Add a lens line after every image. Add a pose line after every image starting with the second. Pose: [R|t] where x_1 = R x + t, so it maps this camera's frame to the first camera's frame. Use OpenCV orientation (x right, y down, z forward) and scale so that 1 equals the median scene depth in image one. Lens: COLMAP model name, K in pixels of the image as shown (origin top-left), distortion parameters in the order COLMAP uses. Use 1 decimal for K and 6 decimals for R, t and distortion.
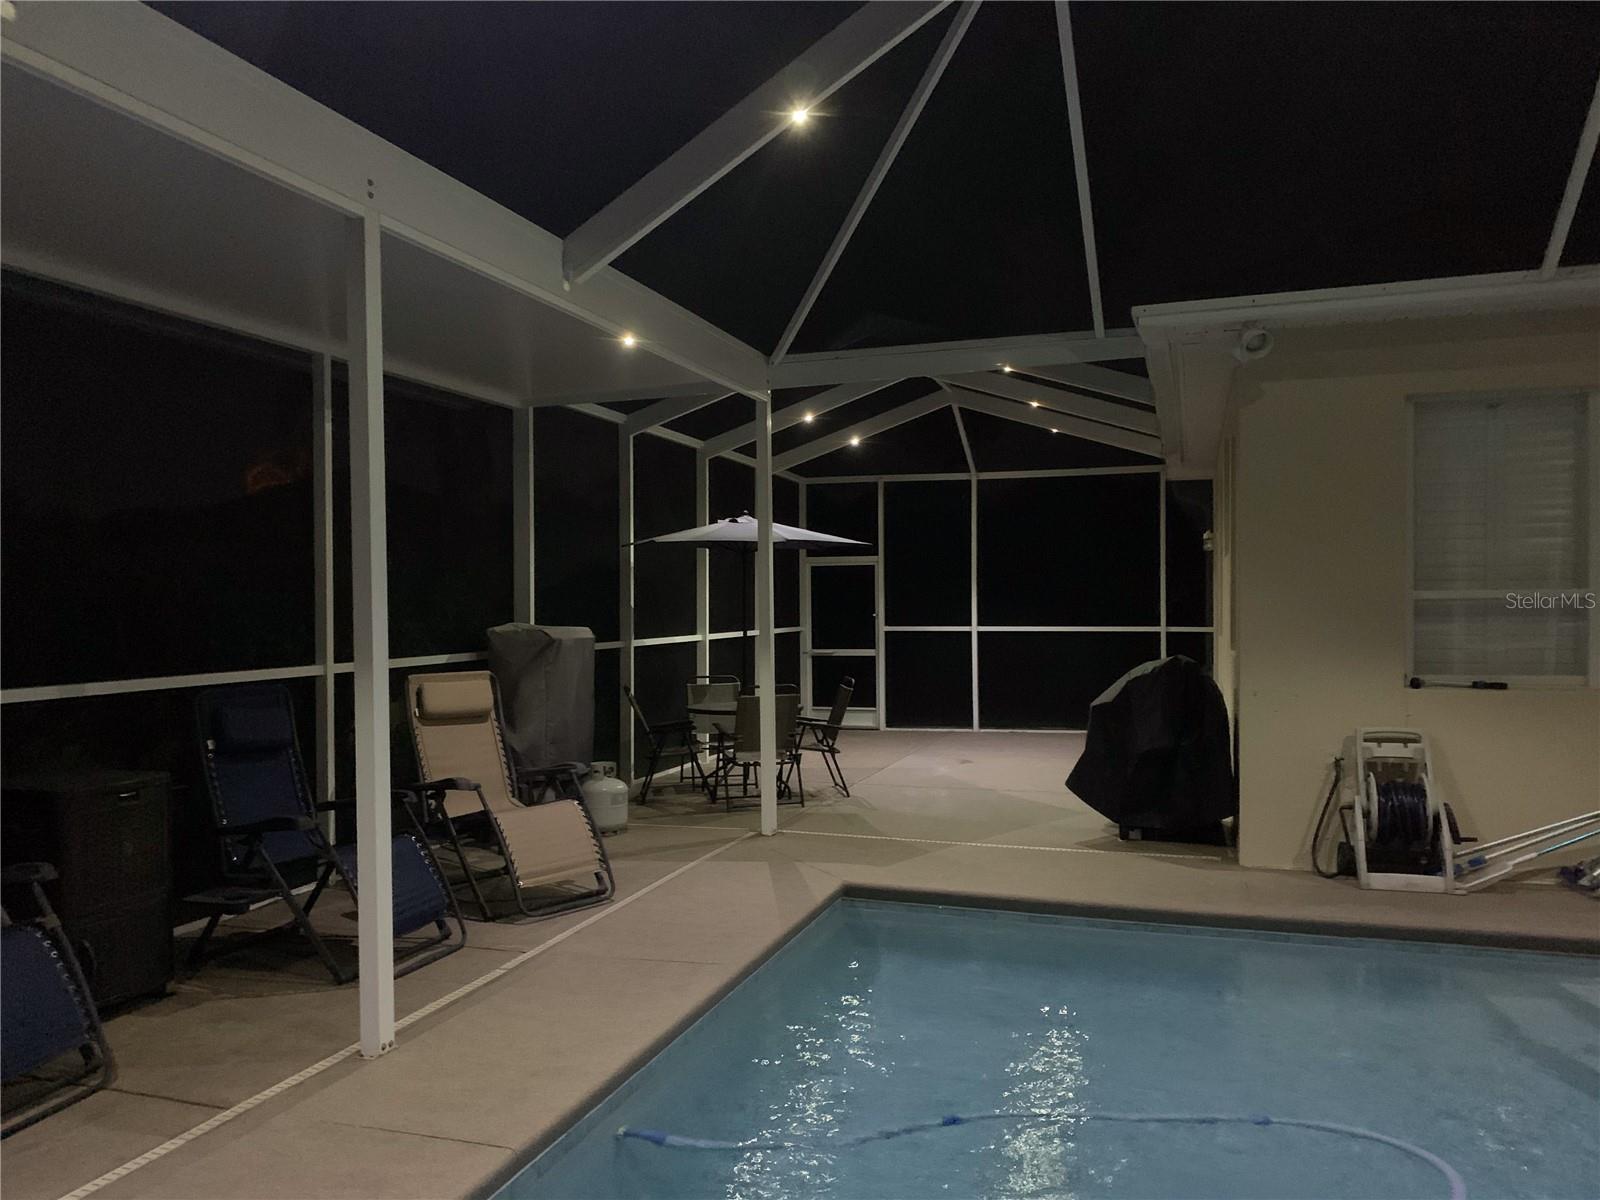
lens RADIAL K [[1219.8, 0, 771.5], [0, 1219.8, 607.3], [0, 0, 1]] dist [0.011767, -0.000847]
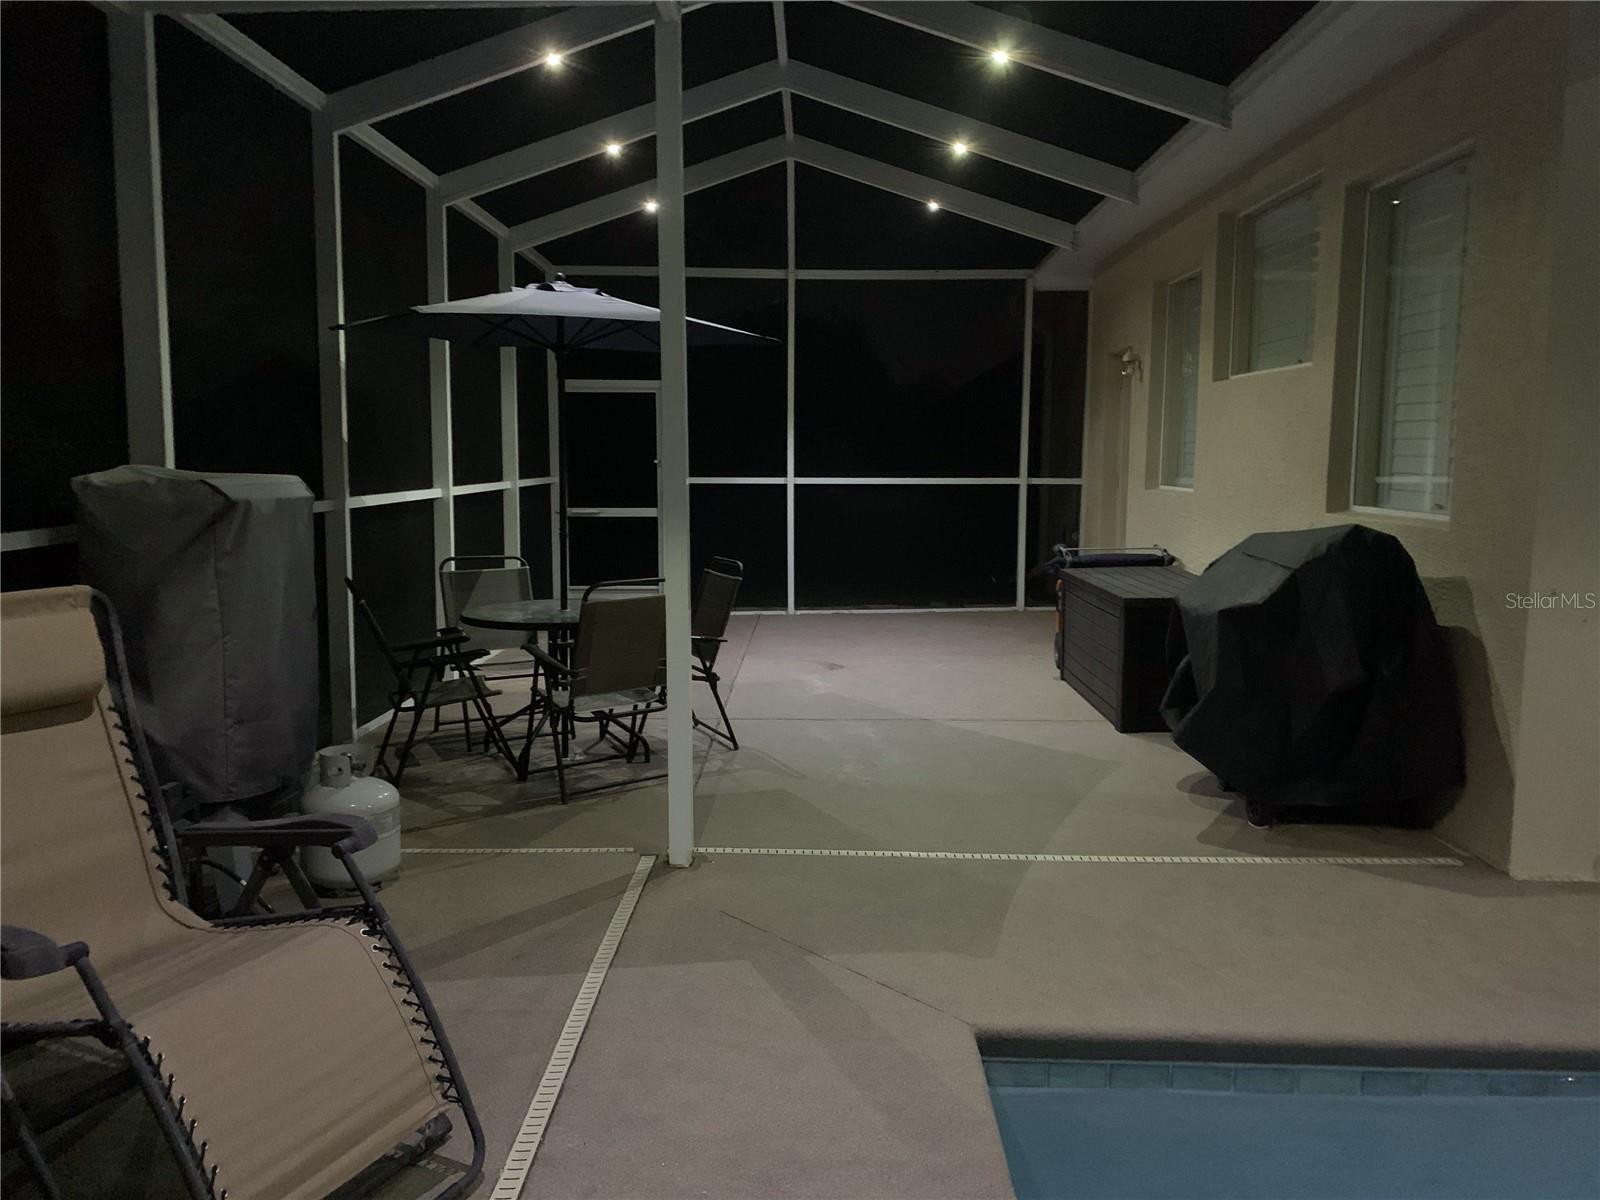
lens RADIAL K [[1248.7, 0, 800.0], [0, 1248.7, 600.0], [0, 0, 1]] dist [0.009207, -0.040475]
pose [[0.953548, -0.024450, 0.300249, -0.107423], [-0.009693, 0.993694, 0.111703, 0.007928], [-0.301087, -0.109424, 0.947298, 0.443370]]
